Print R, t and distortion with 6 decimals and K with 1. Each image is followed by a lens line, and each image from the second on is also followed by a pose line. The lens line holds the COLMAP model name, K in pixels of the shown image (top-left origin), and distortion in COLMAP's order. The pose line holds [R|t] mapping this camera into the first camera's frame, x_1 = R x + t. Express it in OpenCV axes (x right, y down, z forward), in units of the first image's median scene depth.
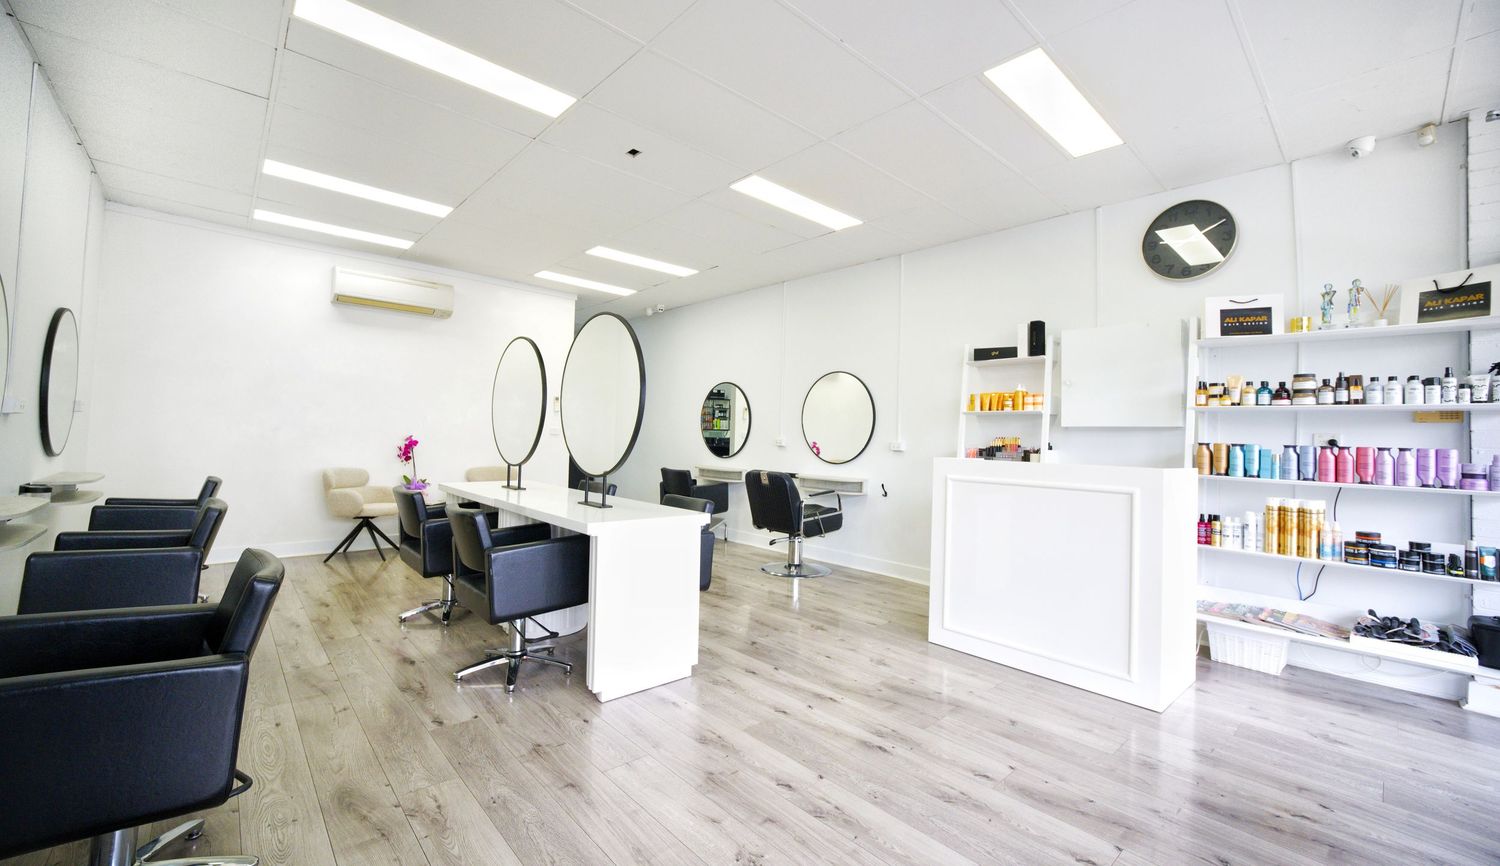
lens RADIAL K [[601.1, 0, 743.1], [0, 601.1, 421.0], [0, 0, 1]] dist [-0.007428, -0.000140]
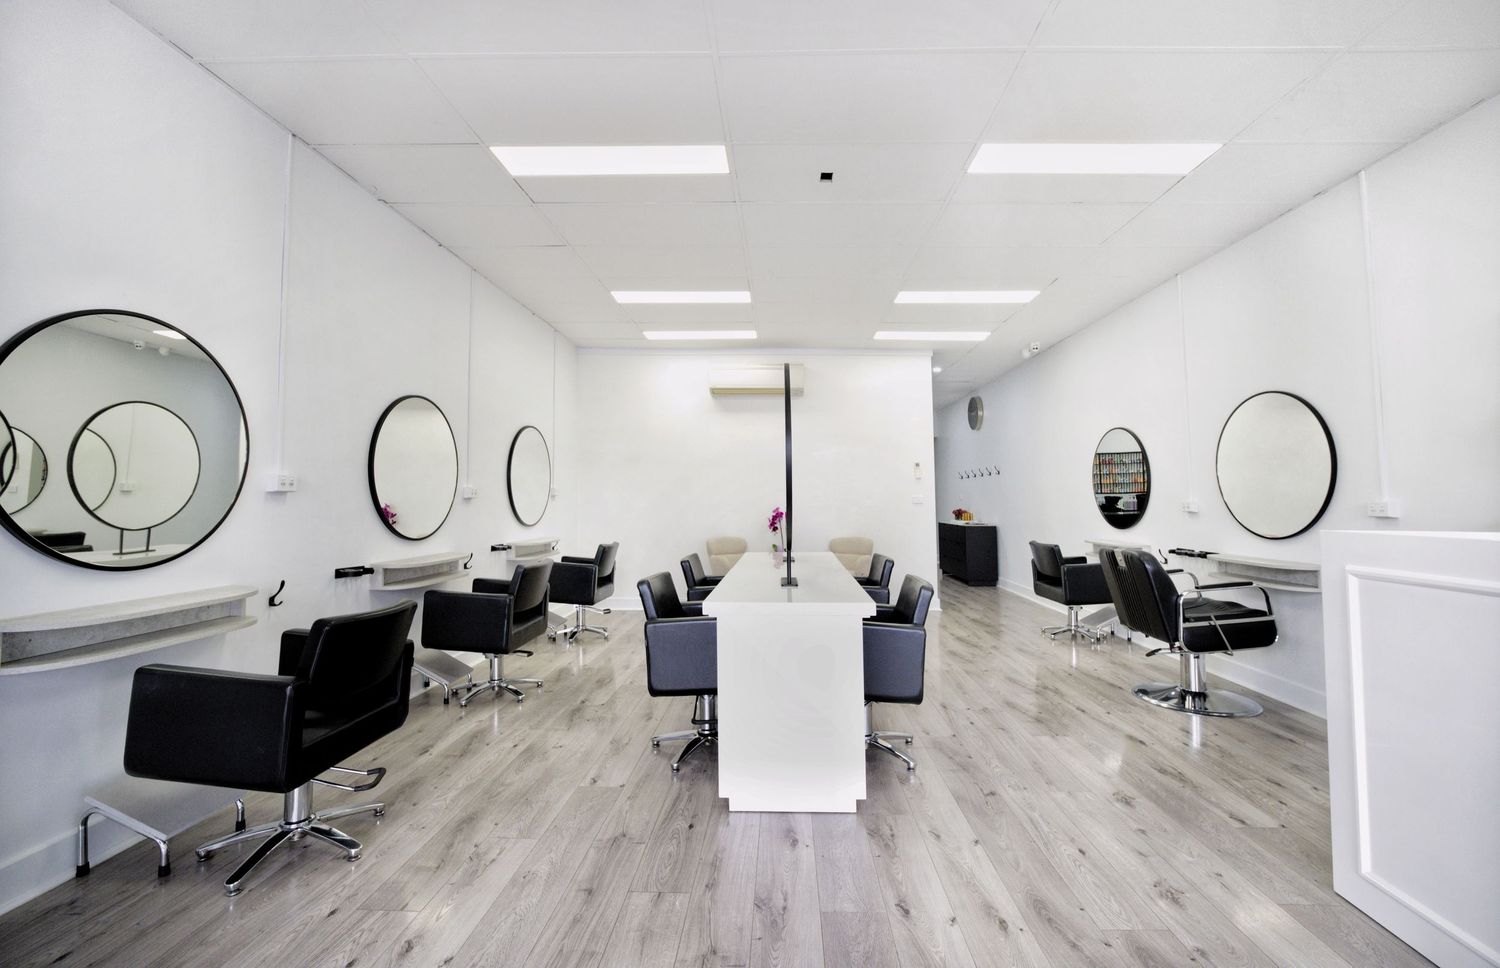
lens RADIAL K [[618.9, 0, 766.1], [0, 618.9, 459.7], [0, 0, 1]] dist [-0.011681, 0.000238]
pose [[0.731148, -0.073492, -0.678249, 0.231803], [0.036149, 0.996958, -0.069057, 0.016914], [0.681260, 0.025973, 0.731581, 0.201006]]
